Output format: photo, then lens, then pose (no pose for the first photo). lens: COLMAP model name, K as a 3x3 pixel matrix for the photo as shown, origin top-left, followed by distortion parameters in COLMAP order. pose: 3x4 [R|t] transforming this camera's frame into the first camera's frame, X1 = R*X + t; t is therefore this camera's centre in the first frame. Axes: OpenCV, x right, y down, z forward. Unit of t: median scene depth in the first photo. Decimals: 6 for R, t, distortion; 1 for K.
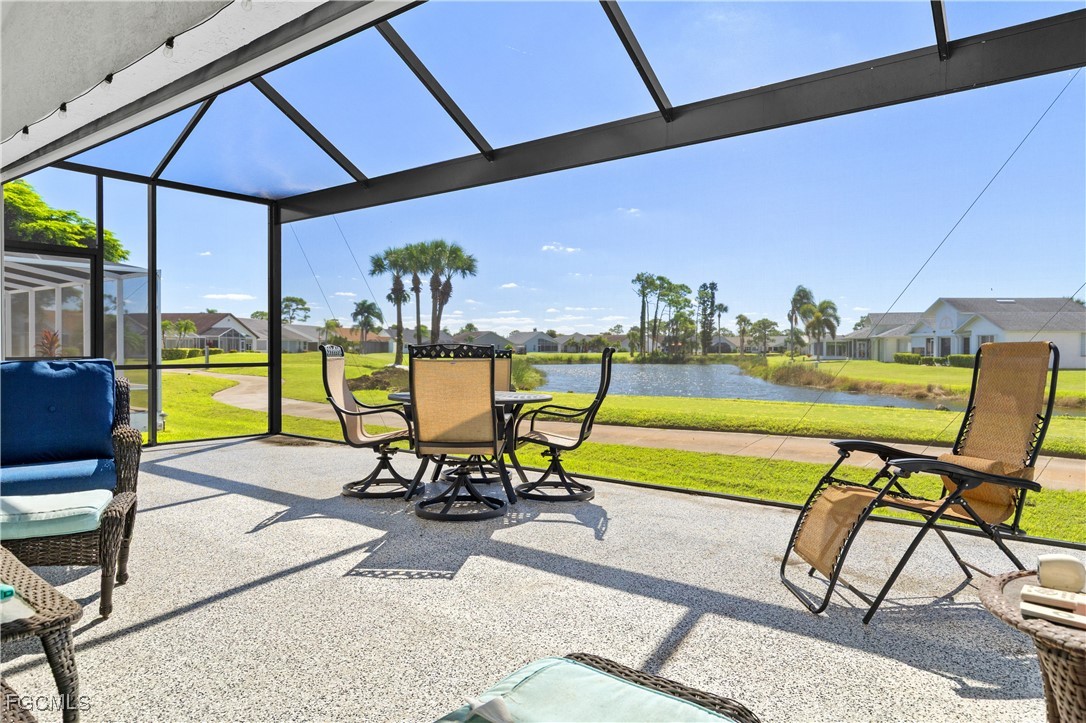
lens RADIAL K [[697.2, 0, 543.9], [0, 697.2, 357.8], [0, 0, 1]] dist [0.010491, -0.003796]
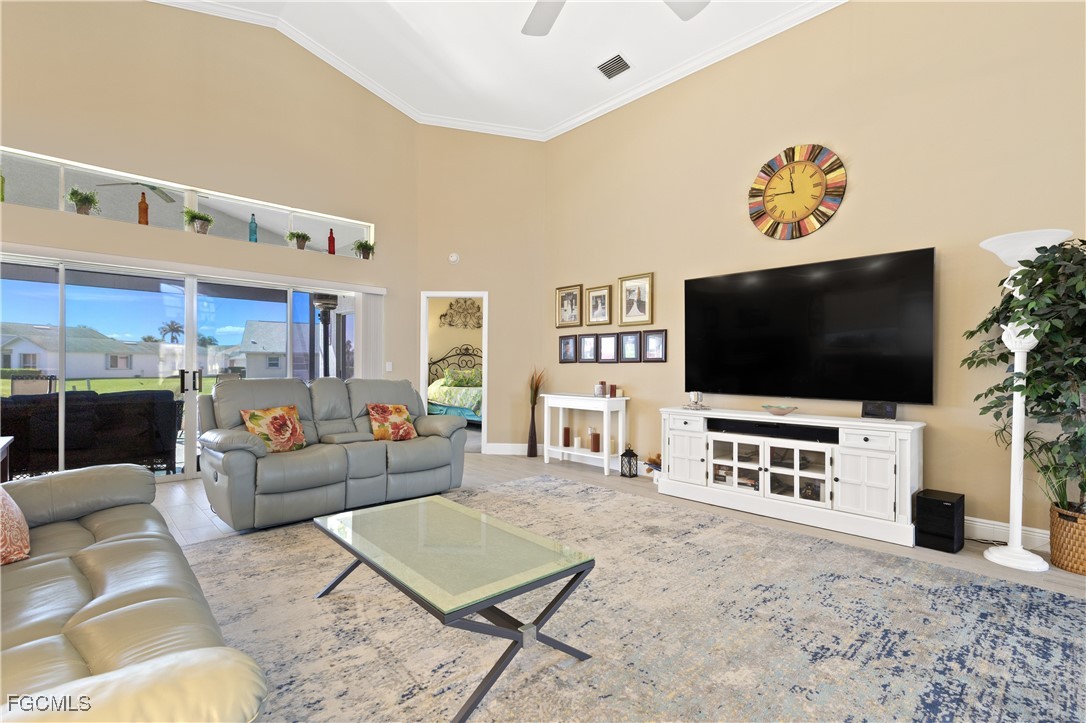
lens RADIAL K [[492.7, 0, 547.7], [0, 492.7, 374.5], [0, 0, 1]] dist [0.001423, -0.001111]
pose [[0.147248, -0.015249, 0.988982, -0.708516], [0.003798, 0.999882, 0.014852, -0.017078], [-0.989092, 0.001570, 0.147289, -0.458389]]
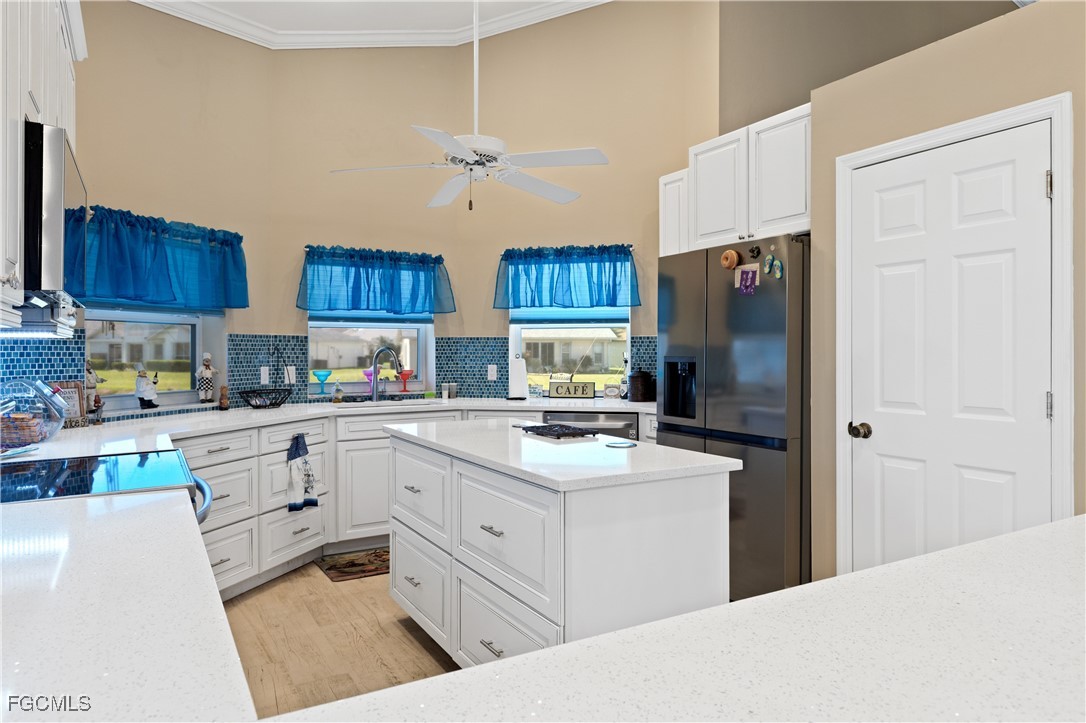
lens RADIAL K [[697.2, 0, 552.4], [0, 697.2, 354.8], [0, 0, 1]] dist [0.010491, -0.003796]
pose [[0.375213, -0.007433, 0.926909, -0.999859], [0.013010, 0.999912, 0.002752, -0.040860], [-0.926847, 0.011027, 0.375277, 0.118848]]
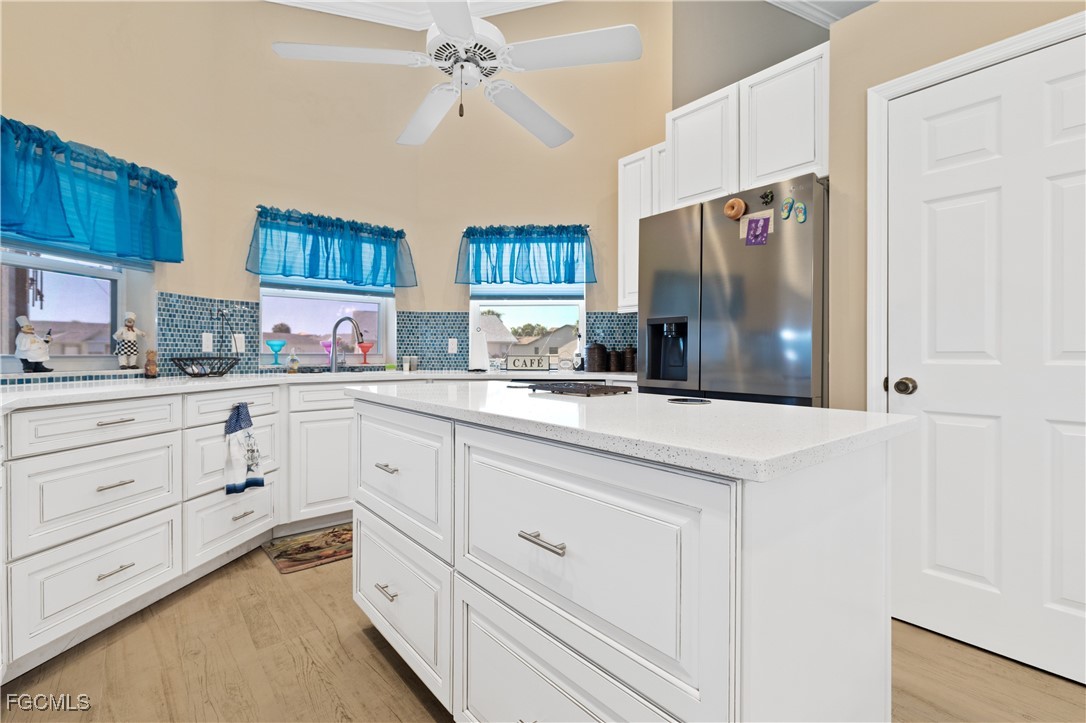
lens RADIAL K [[492.7, 0, 547.5], [0, 492.7, 353.2], [0, 0, 1]] dist [0.001423, -0.001111]
pose [[0.221966, -0.000917, 0.975054, -0.871931], [0.009701, 0.999952, -0.001268, -0.016227], [-0.975006, 0.009741, 0.221964, 0.213702]]
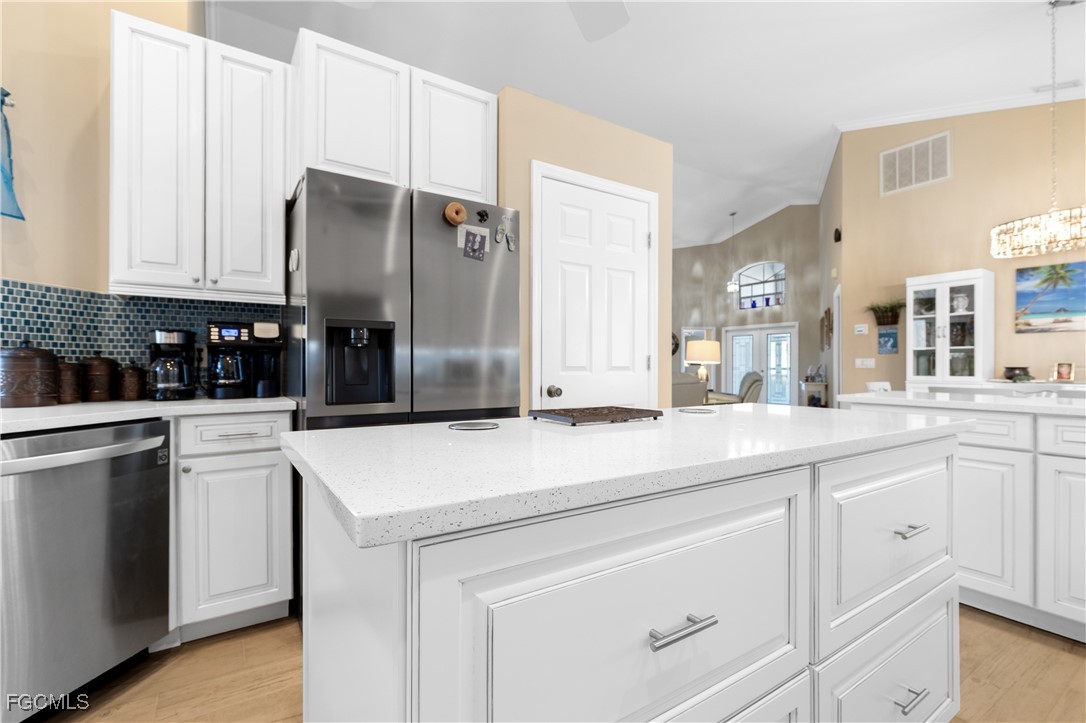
lens RADIAL K [[492.7, 0, 537.8], [0, 492.7, 365.2], [0, 0, 1]] dist [0.001423, -0.001111]
pose [[-0.945710, -0.003160, 0.324995, -0.711824], [-0.000014, 0.999953, 0.009680, -0.019326], [-0.325010, 0.009149, -0.945666, 0.395145]]
